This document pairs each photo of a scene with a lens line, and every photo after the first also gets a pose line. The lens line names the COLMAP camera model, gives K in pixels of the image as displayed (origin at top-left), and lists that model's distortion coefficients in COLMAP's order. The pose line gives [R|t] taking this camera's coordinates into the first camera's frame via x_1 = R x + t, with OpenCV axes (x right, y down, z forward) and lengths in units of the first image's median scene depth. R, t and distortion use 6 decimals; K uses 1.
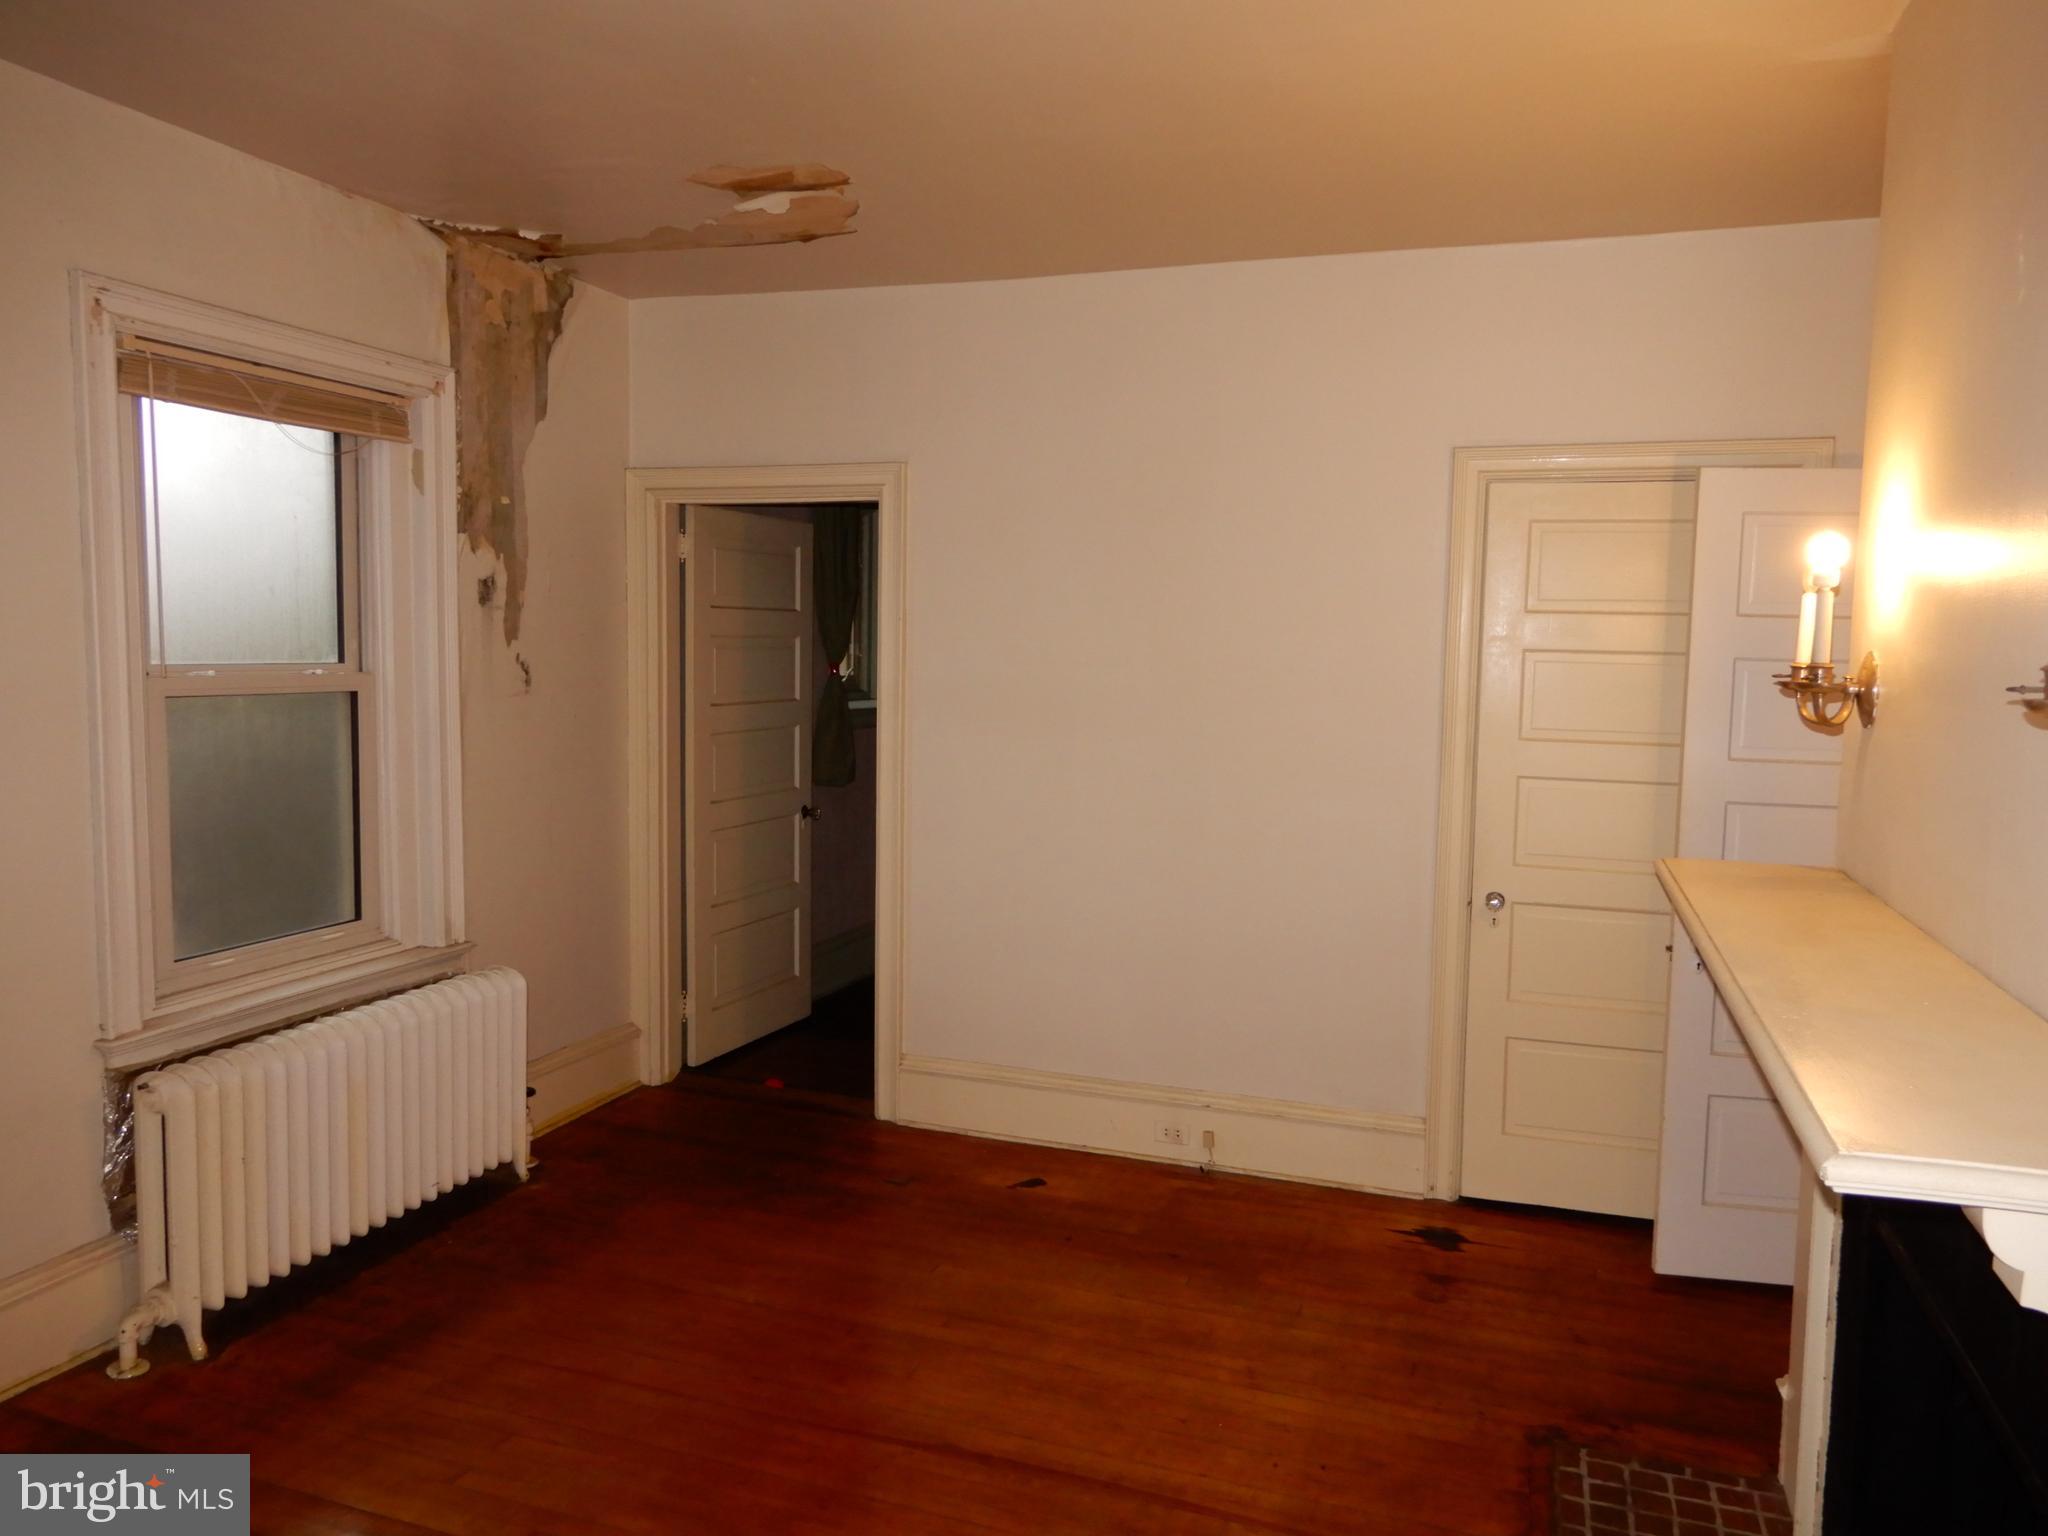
lens RADIAL K [[1468.0, 0, 1024.0], [0, 1468.0, 768.0], [0, 0, 1]] dist [0.005301, 0.004941]
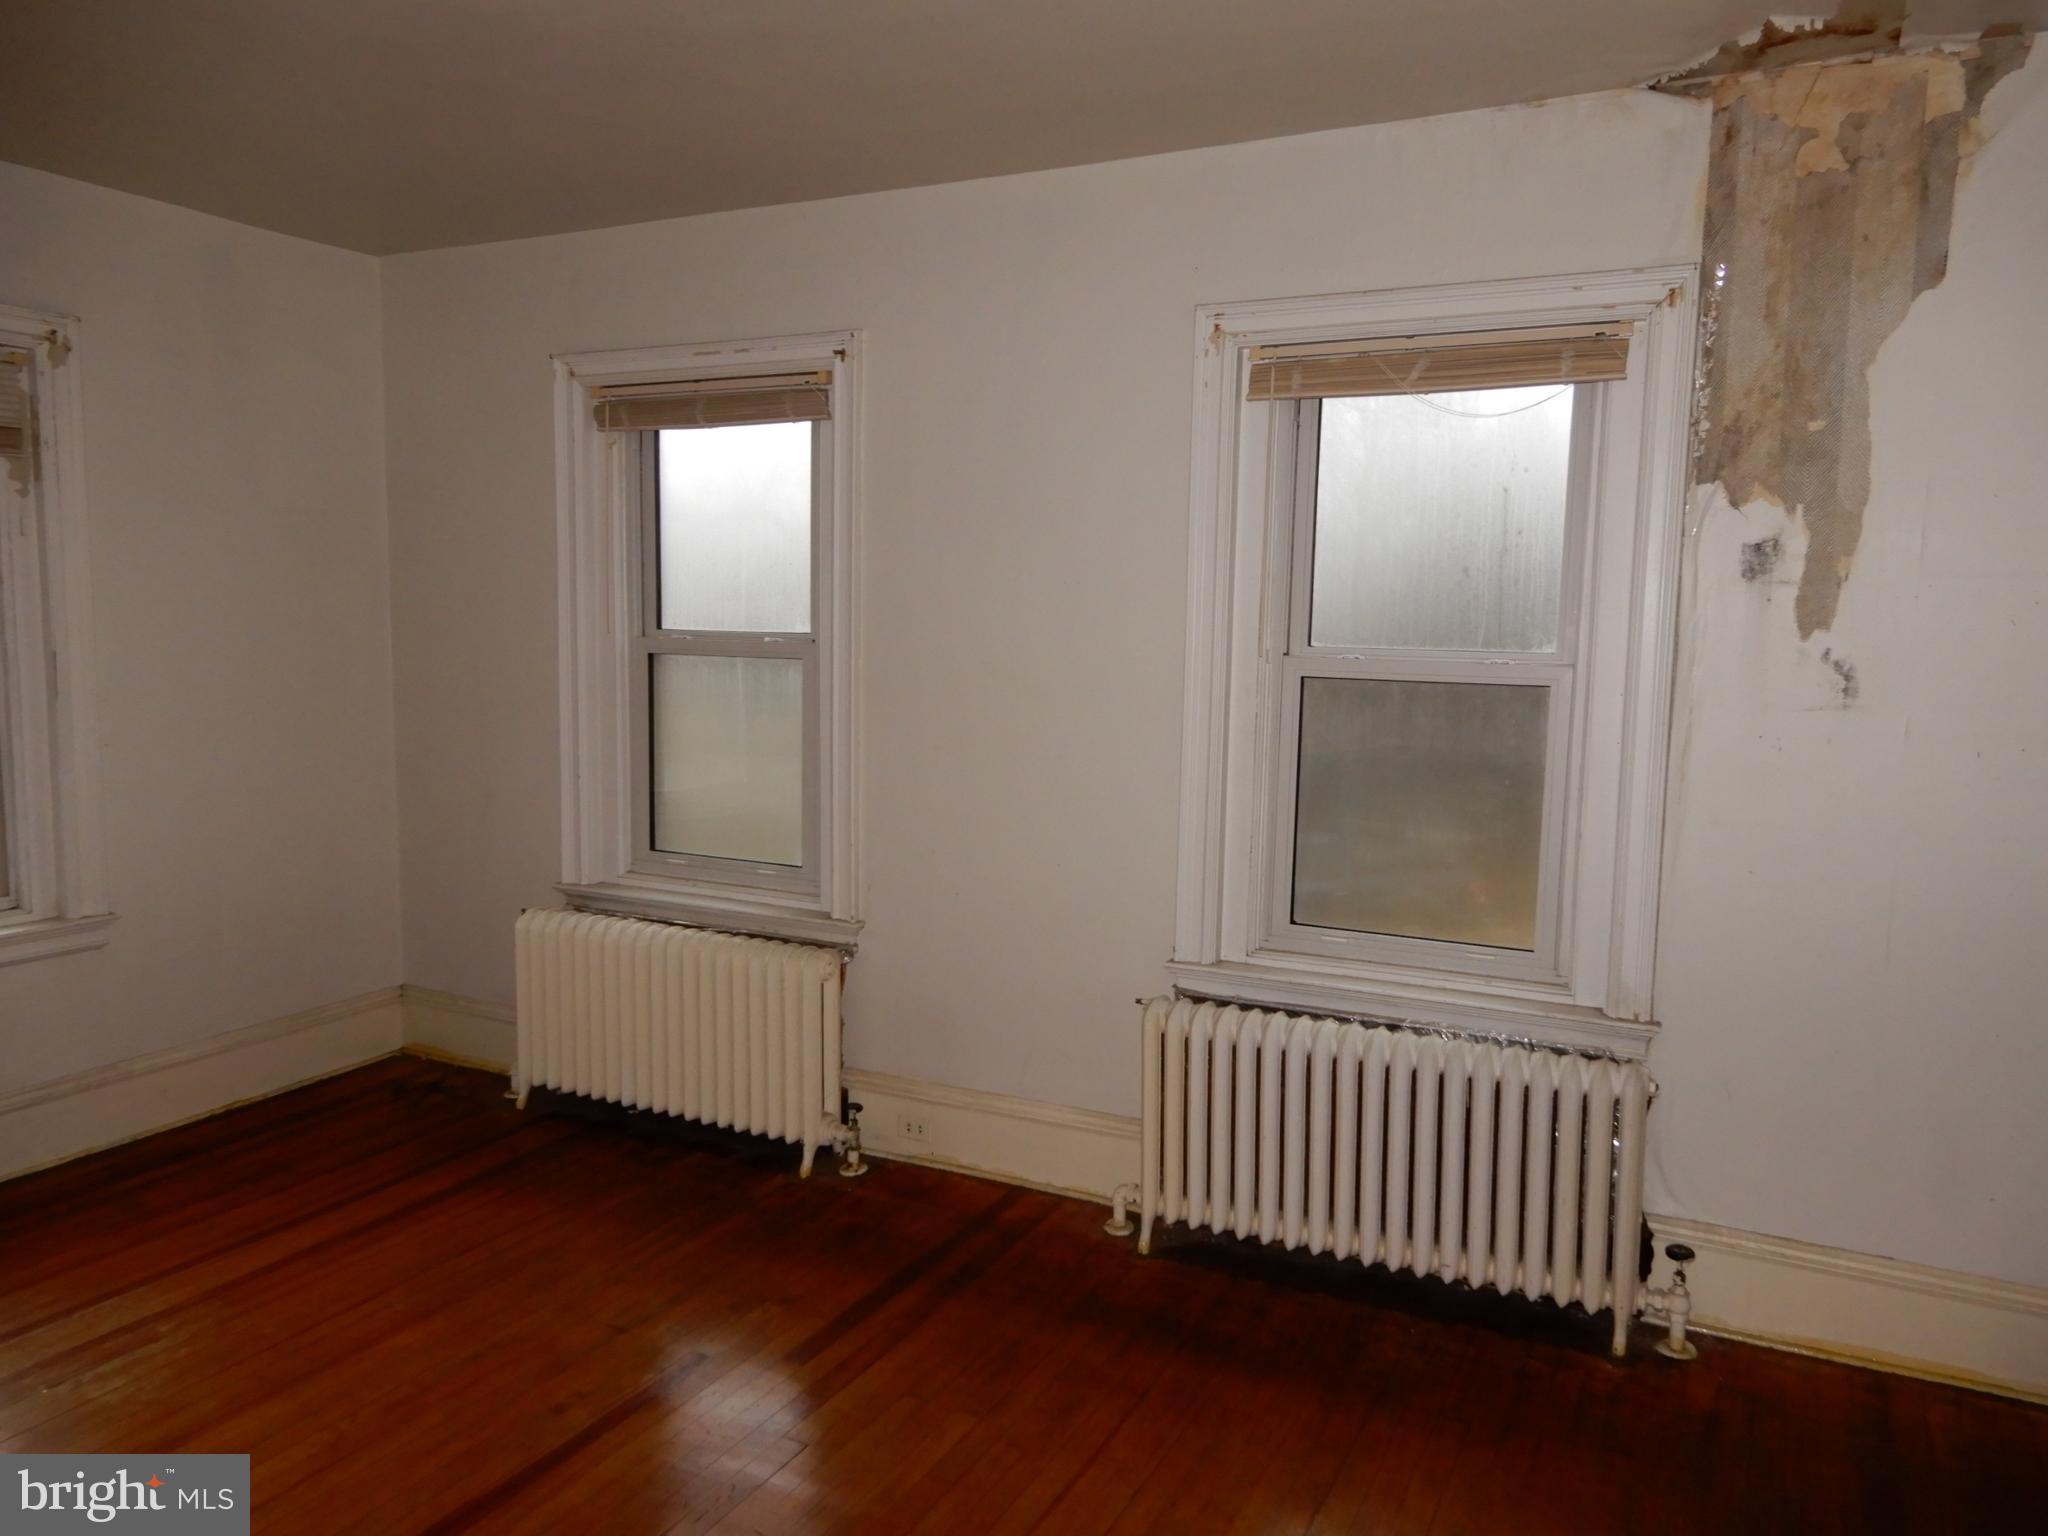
lens RADIAL K [[1442.0, 0, 1024.0], [0, 1442.0, 768.0], [0, 0, 1]] dist [0.001268, -0.004898]
pose [[-0.133189, 0.092120, -0.986800, 0.386209], [-0.101350, 0.989185, 0.106022, -0.058400], [0.985895, 0.114133, -0.122412, 0.745779]]
